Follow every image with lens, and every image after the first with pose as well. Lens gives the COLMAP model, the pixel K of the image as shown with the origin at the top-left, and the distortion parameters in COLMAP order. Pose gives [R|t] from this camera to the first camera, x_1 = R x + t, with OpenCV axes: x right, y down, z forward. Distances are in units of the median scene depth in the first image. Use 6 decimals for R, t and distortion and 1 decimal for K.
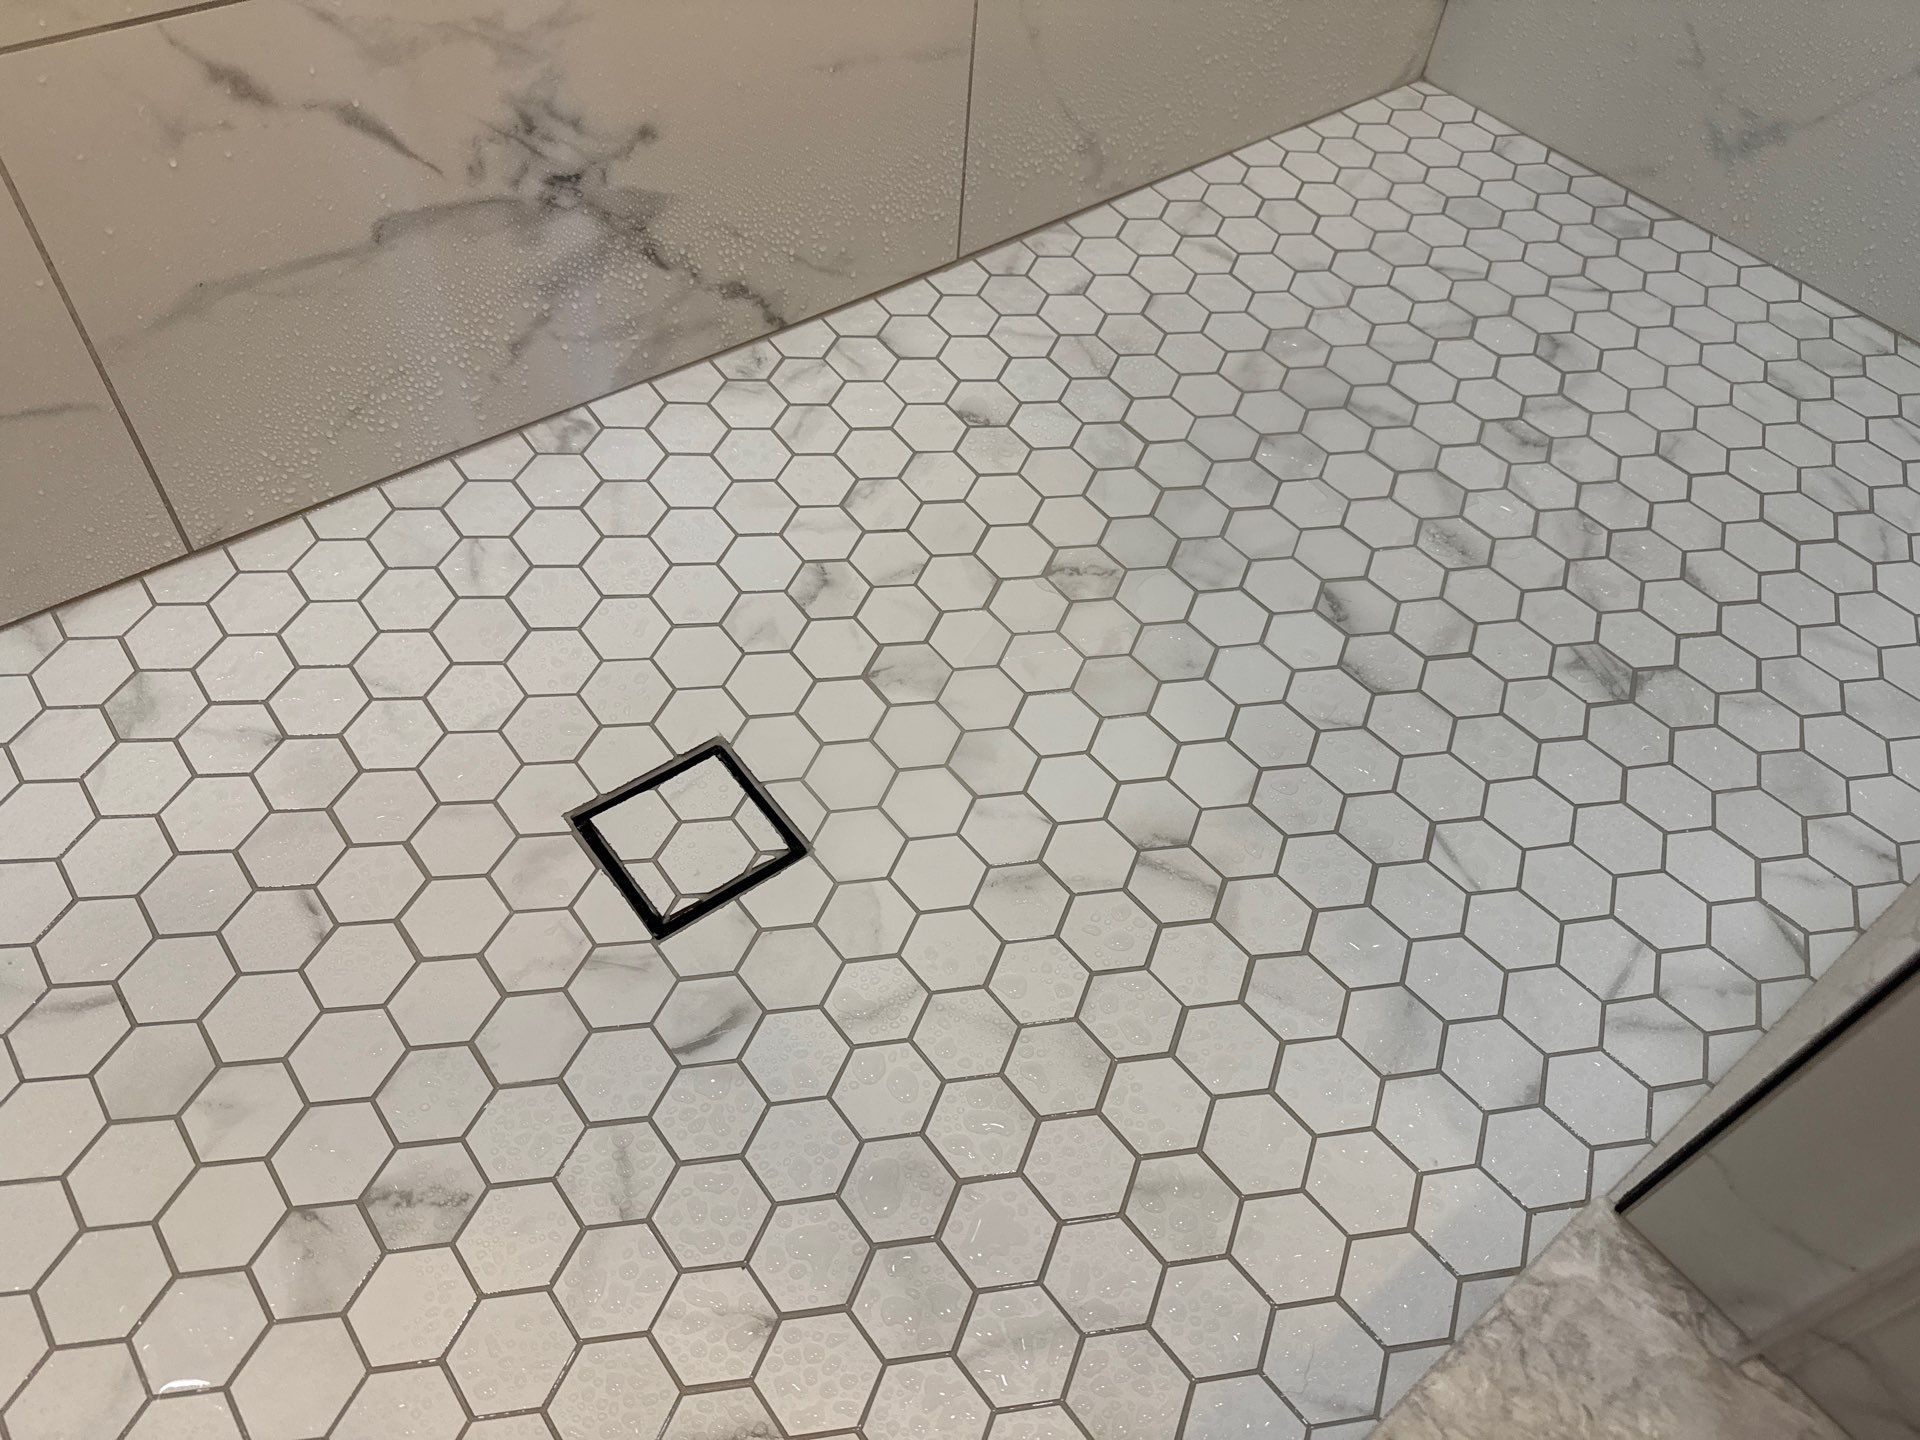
lens RADIAL K [[1360.8, 0, 948.7], [0, 1360.8, 708.3], [0, 0, 1]] dist [0.047505, -0.065381]
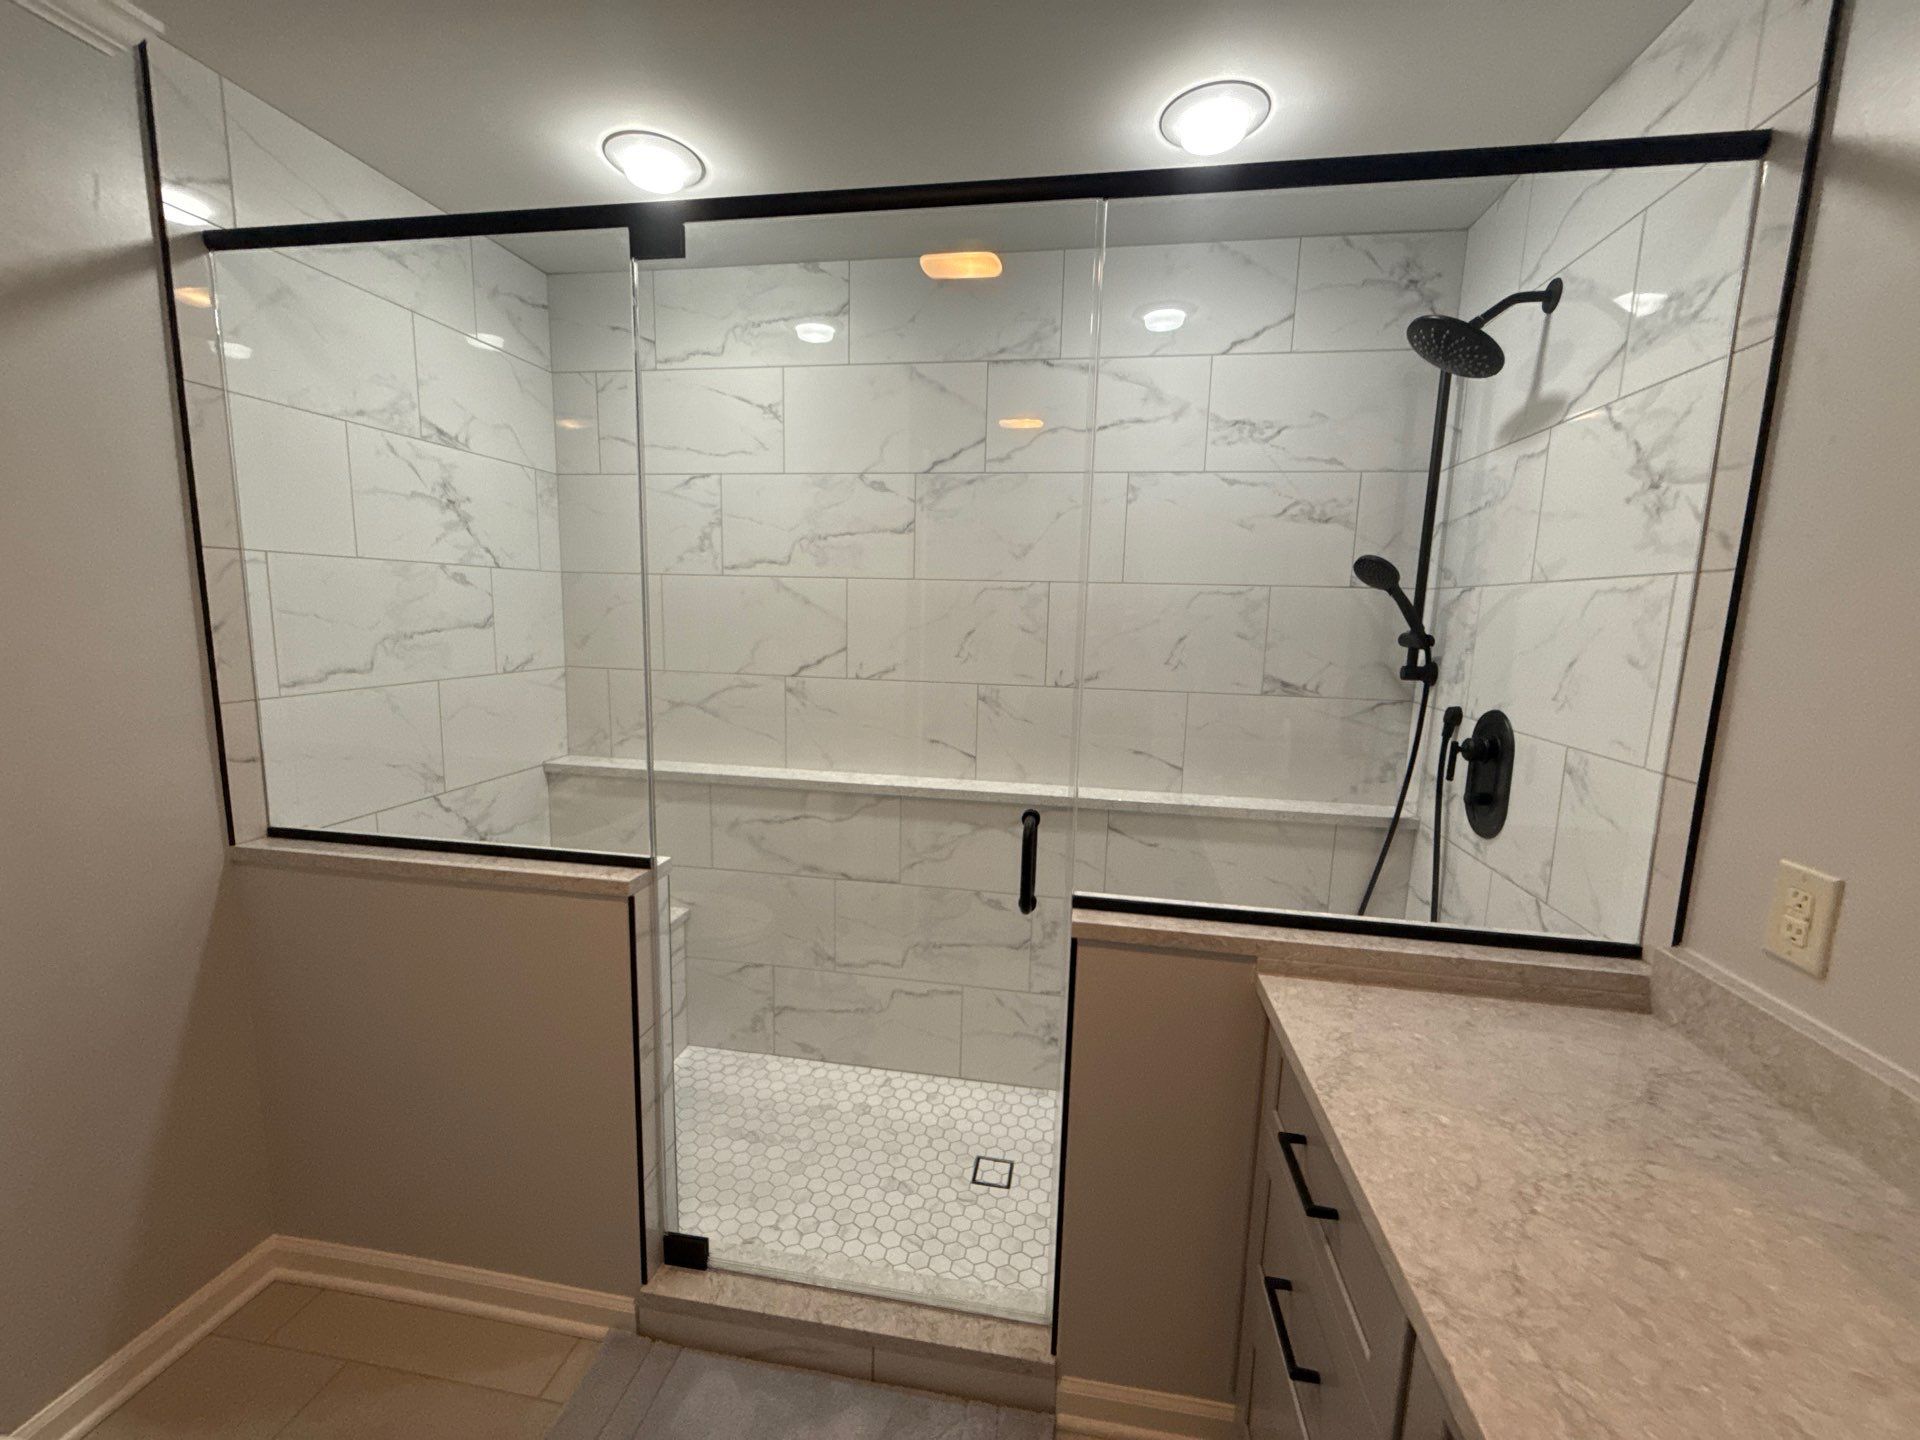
lens RADIAL K [[766.4, 0, 959.6], [0, 766.4, 719.7], [0, 0, 1]] dist [-0.000332, 0.000261]
pose [[0.671368, 0.060089, -0.738684, 1.426464], [-0.556522, 0.699099, -0.448937, 0.227999], [0.489437, 0.712496, 0.502793, -1.330497]]
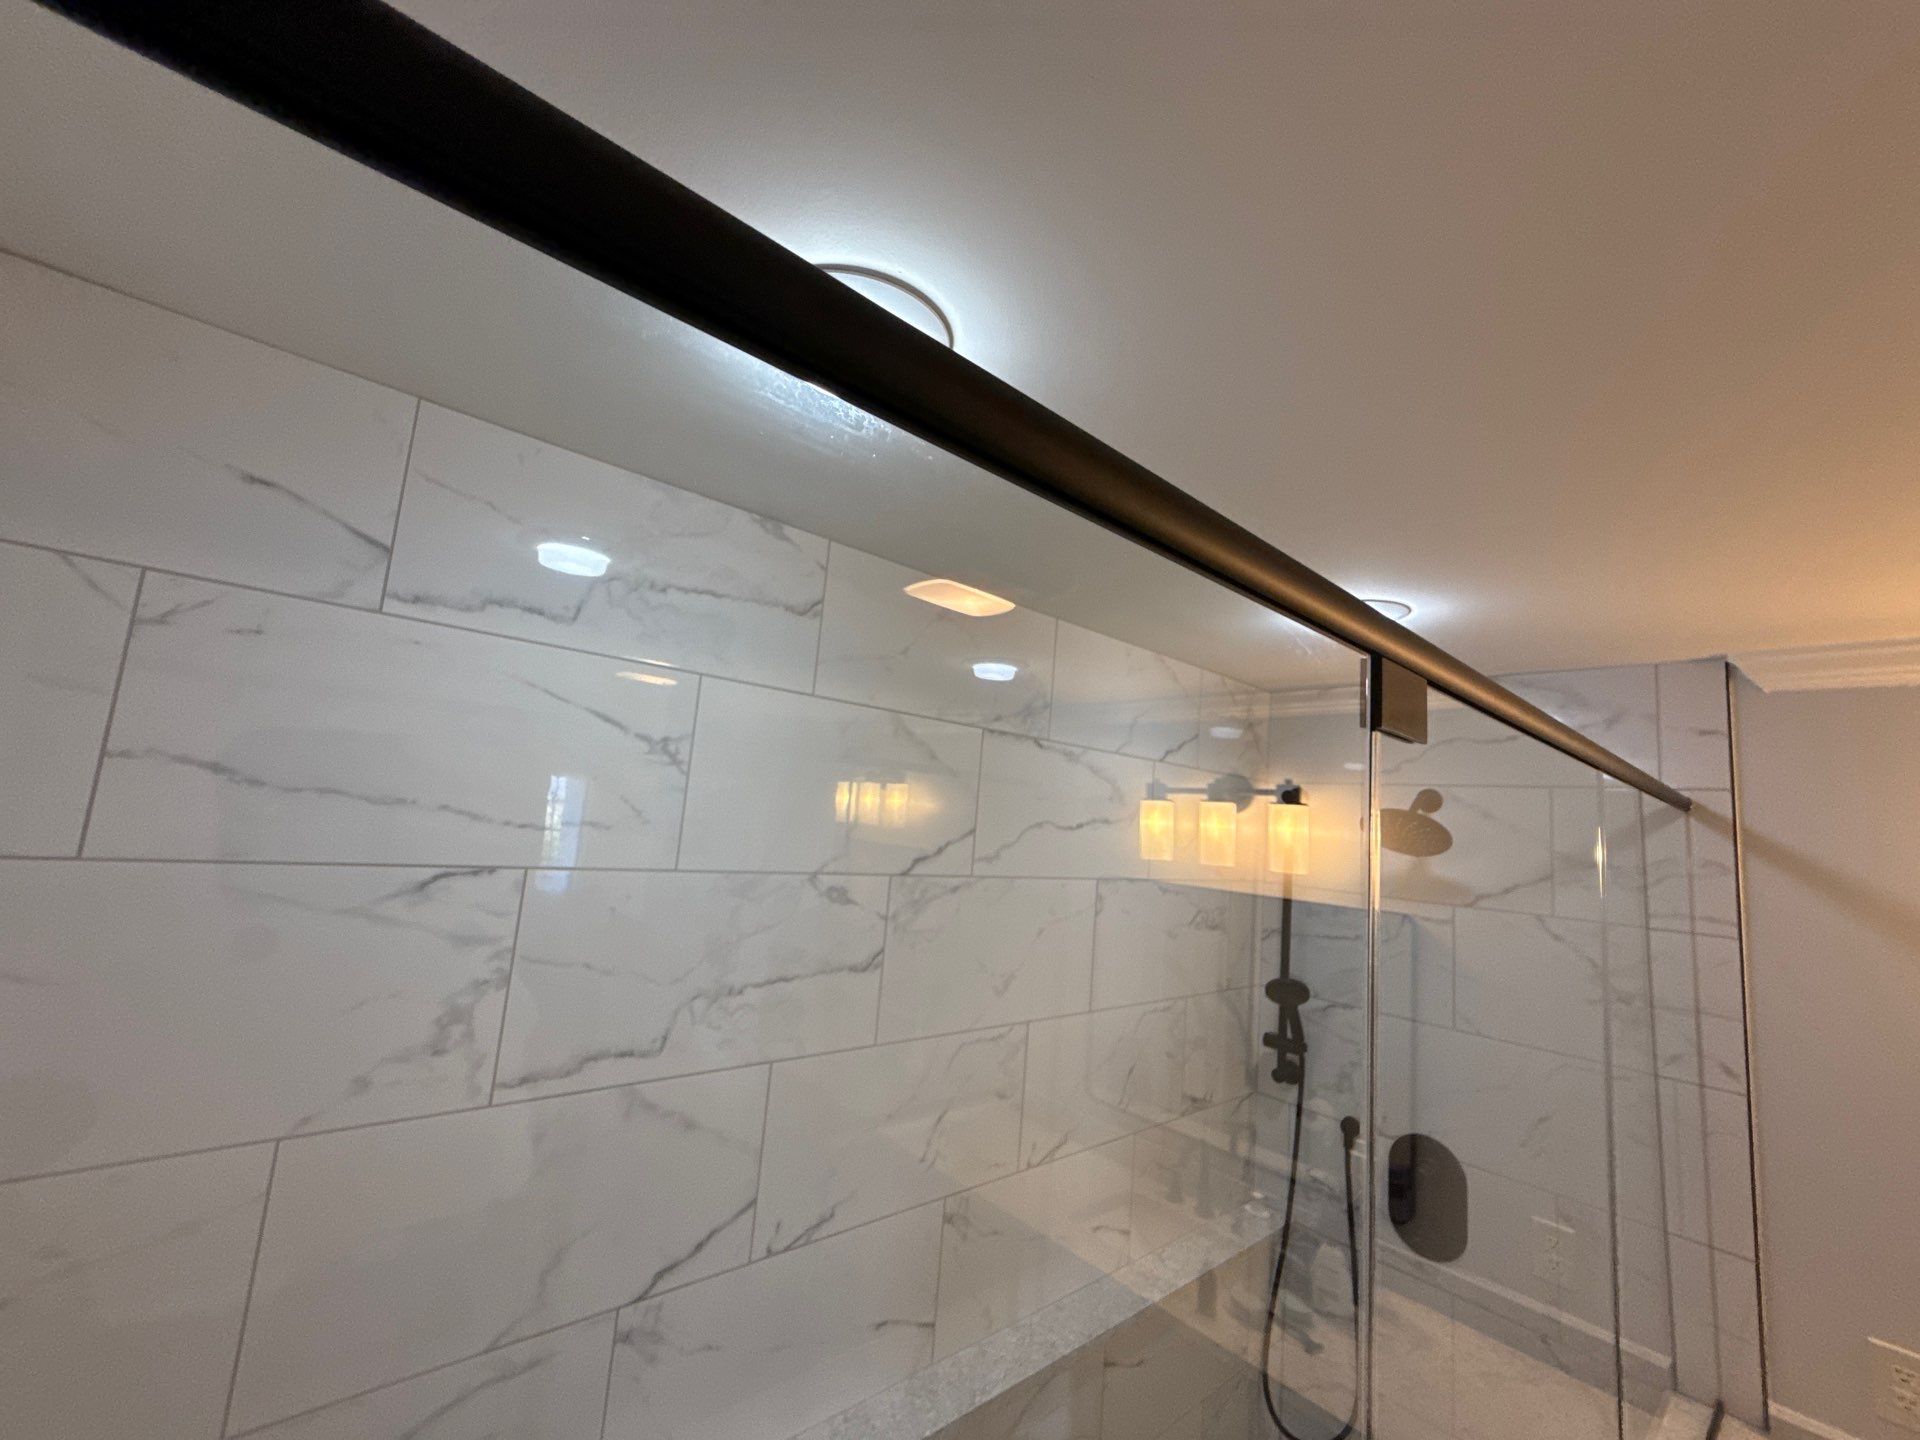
lens RADIAL K [[766.4, 0, 956.7], [0, 766.4, 719.7], [0, 0, 1]] dist [-0.000332, 0.000261]
pose [[0.998547, 0.022331, 0.049035, -0.601755], [0.029243, 0.539765, -0.841308, -0.228385], [-0.045255, 0.841520, 0.538328, -1.874279]]
